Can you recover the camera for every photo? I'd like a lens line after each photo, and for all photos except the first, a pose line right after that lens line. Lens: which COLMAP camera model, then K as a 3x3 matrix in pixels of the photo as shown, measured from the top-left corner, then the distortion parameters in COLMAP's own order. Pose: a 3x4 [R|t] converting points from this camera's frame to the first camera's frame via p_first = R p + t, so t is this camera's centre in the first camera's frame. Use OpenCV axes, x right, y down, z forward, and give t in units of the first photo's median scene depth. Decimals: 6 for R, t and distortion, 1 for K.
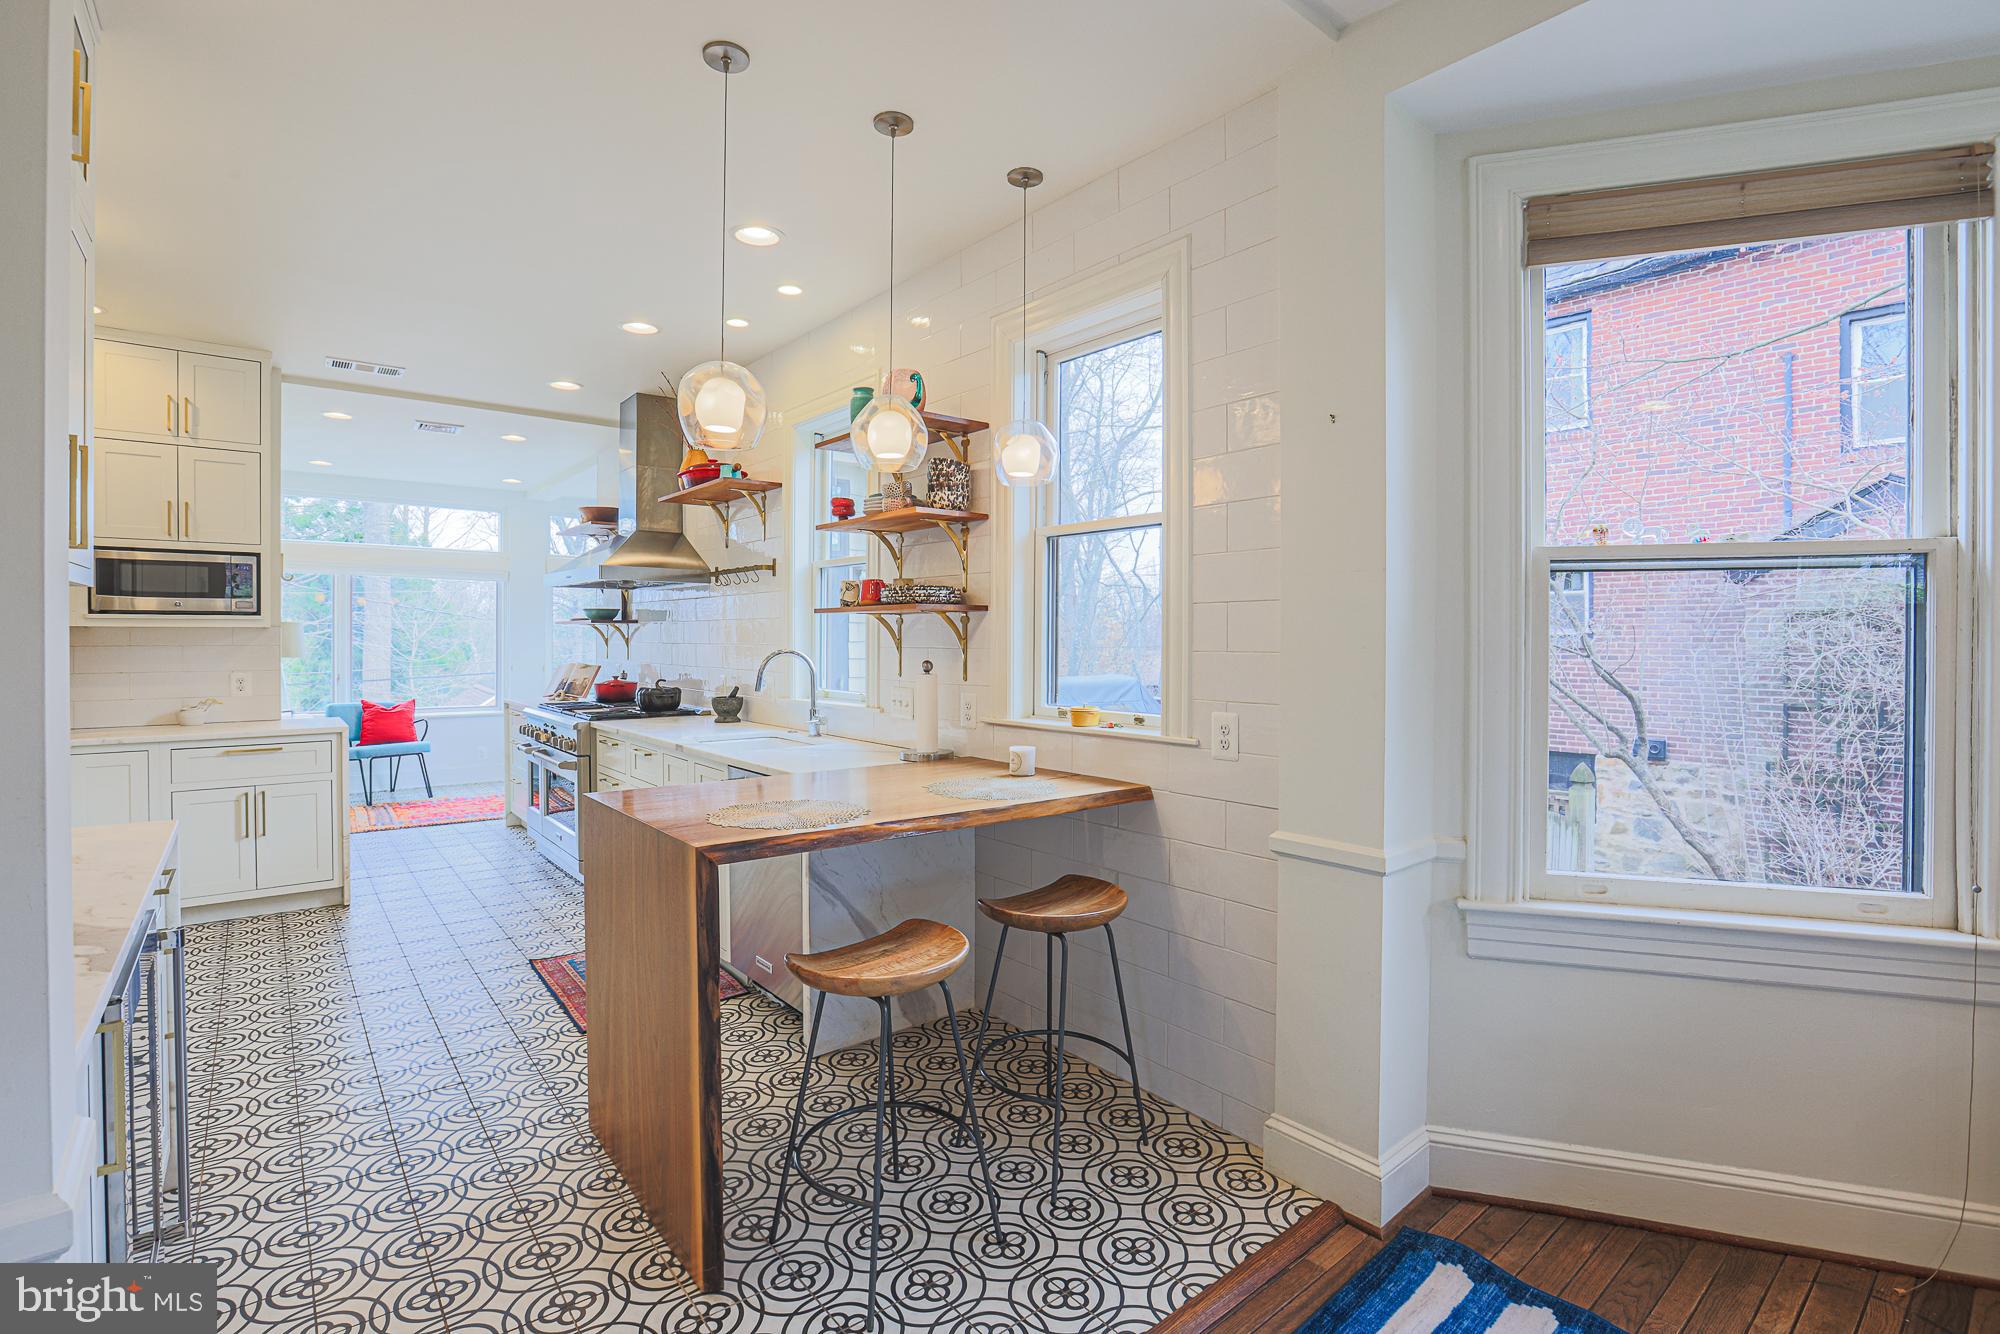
lens RADIAL K [[938.8, 0, 990.4], [0, 938.8, 640.4], [0, 0, 1]] dist [-0.063666, 0.048480]
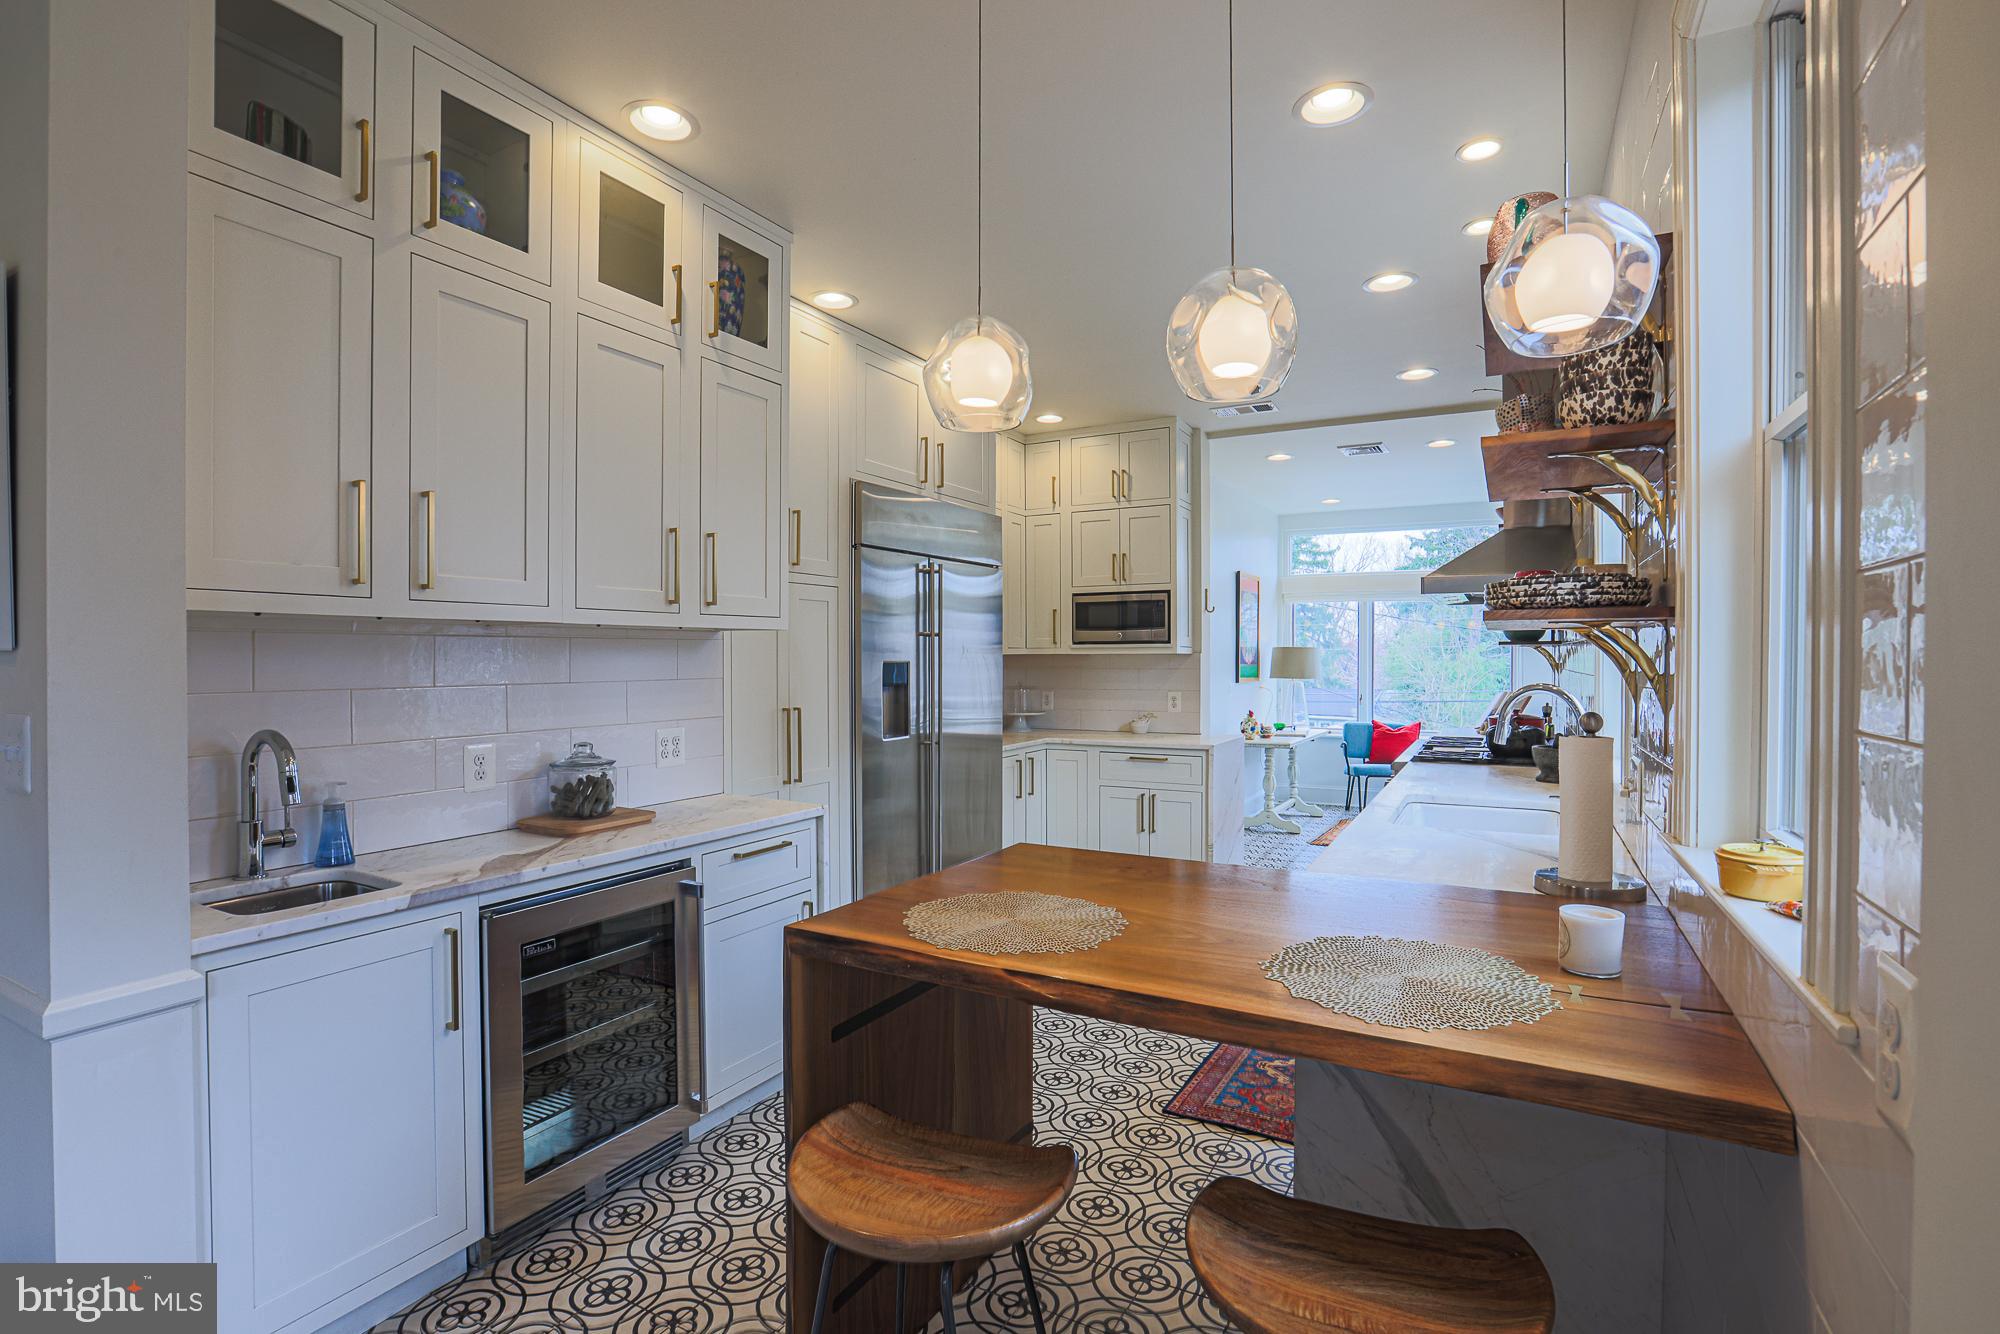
lens RADIAL K [[929.0, 0, 1020.5], [0, 929.0, 659.8], [0, 0, 1]] dist [-0.036872, 0.000715]
pose [[0.391924, 0.001013, -0.919997, 0.233645], [-0.001707, 0.999998, 0.000374, -0.006903], [0.919996, 0.001424, 0.391925, 0.390244]]
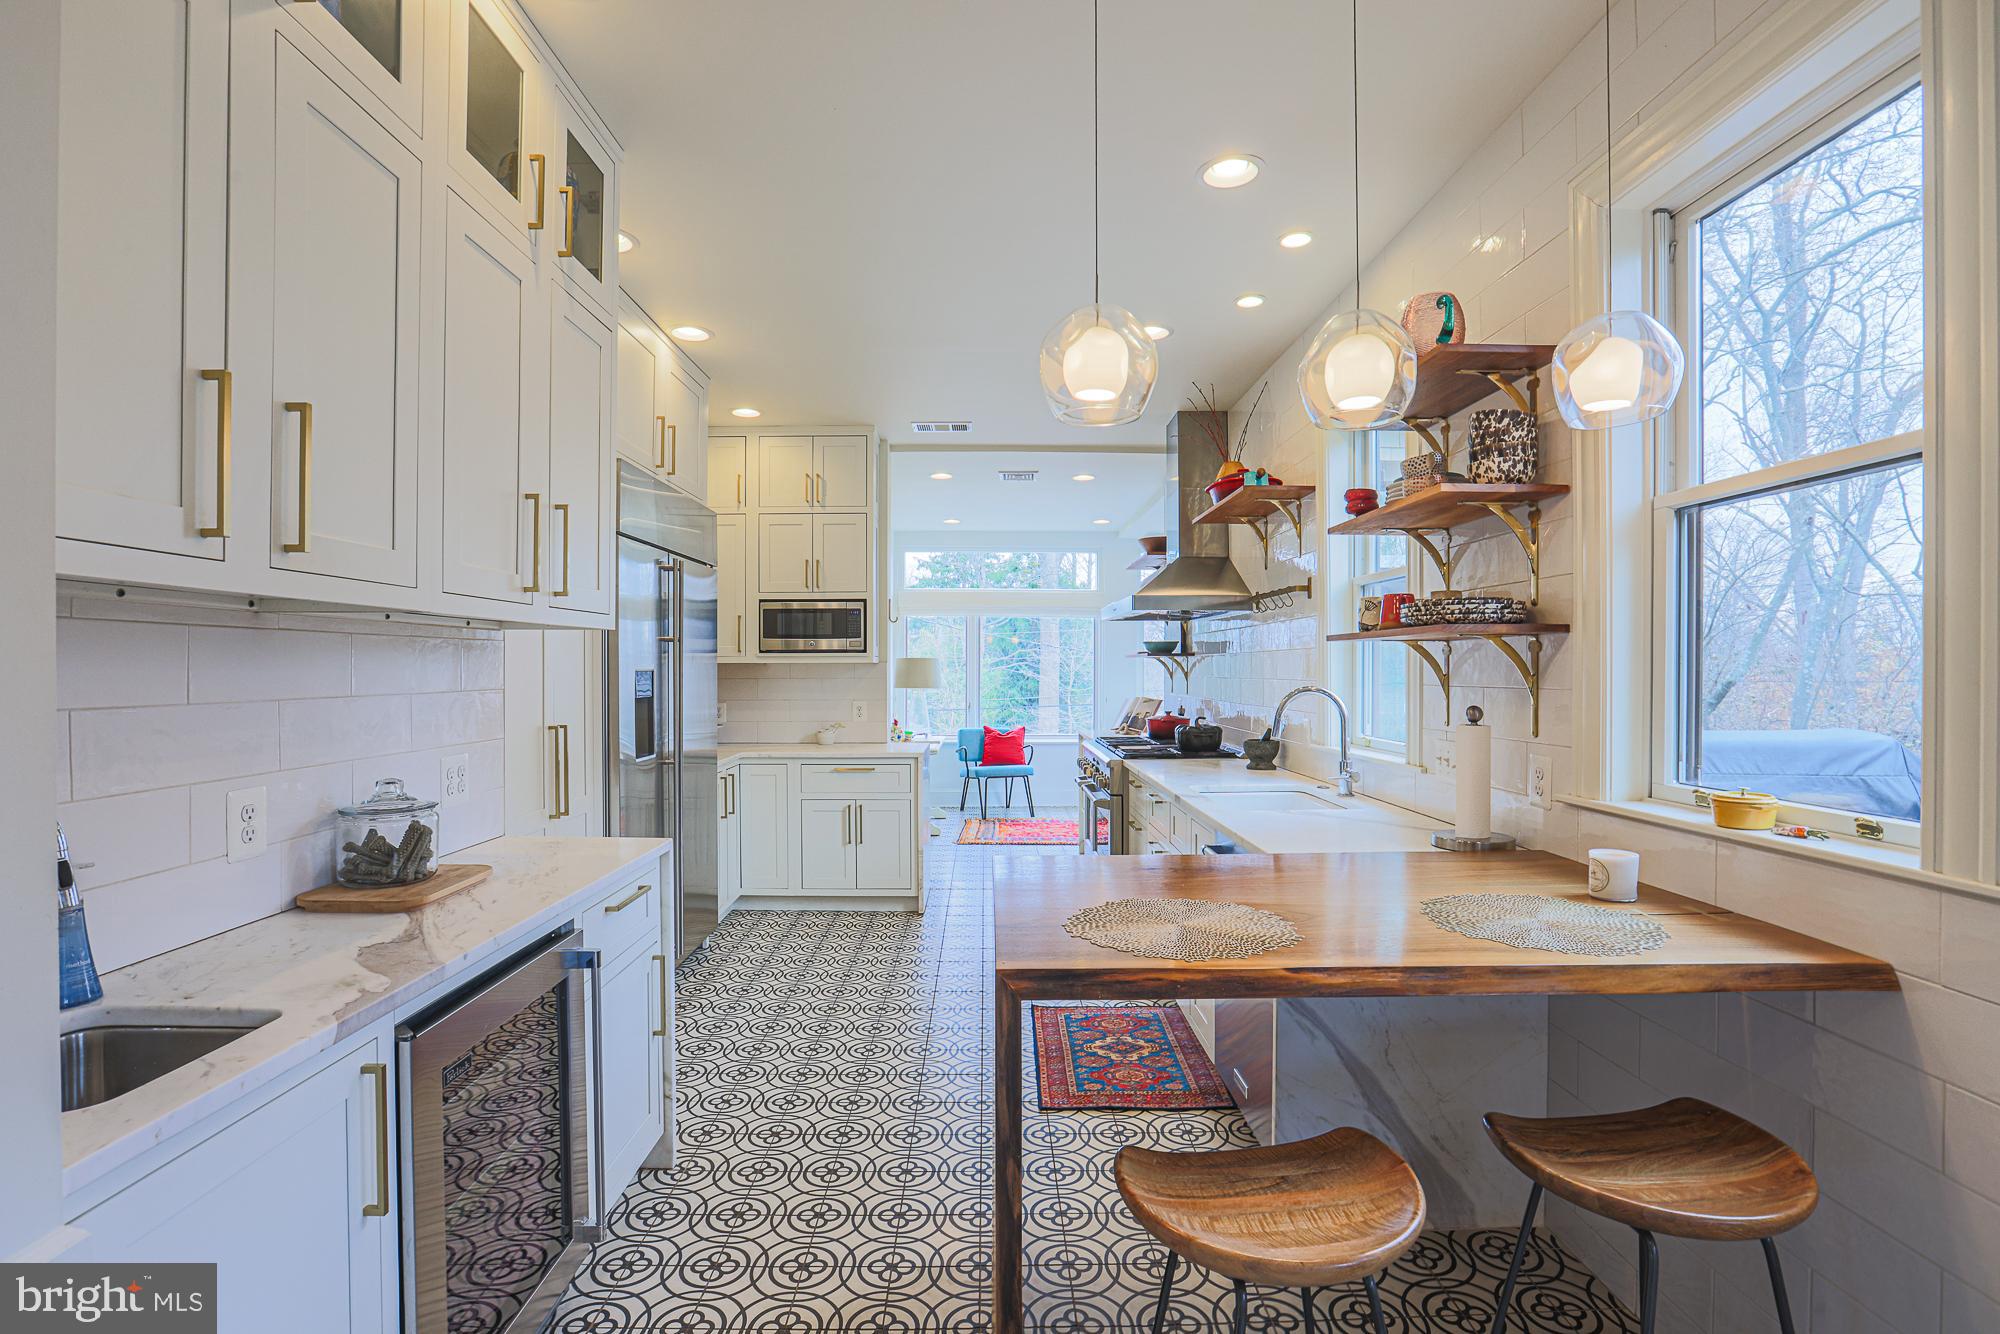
lens RADIAL K [[916.3, 0, 1000.0], [0, 916.3, 667.0], [0, 0, 1]] dist [-0.048334, 0.017559]
pose [[0.790699, -0.002886, -0.612198, 0.052781], [-0.000736, 0.999984, -0.005664, -0.002632], [0.612205, 0.004929, 0.790684, 0.202407]]
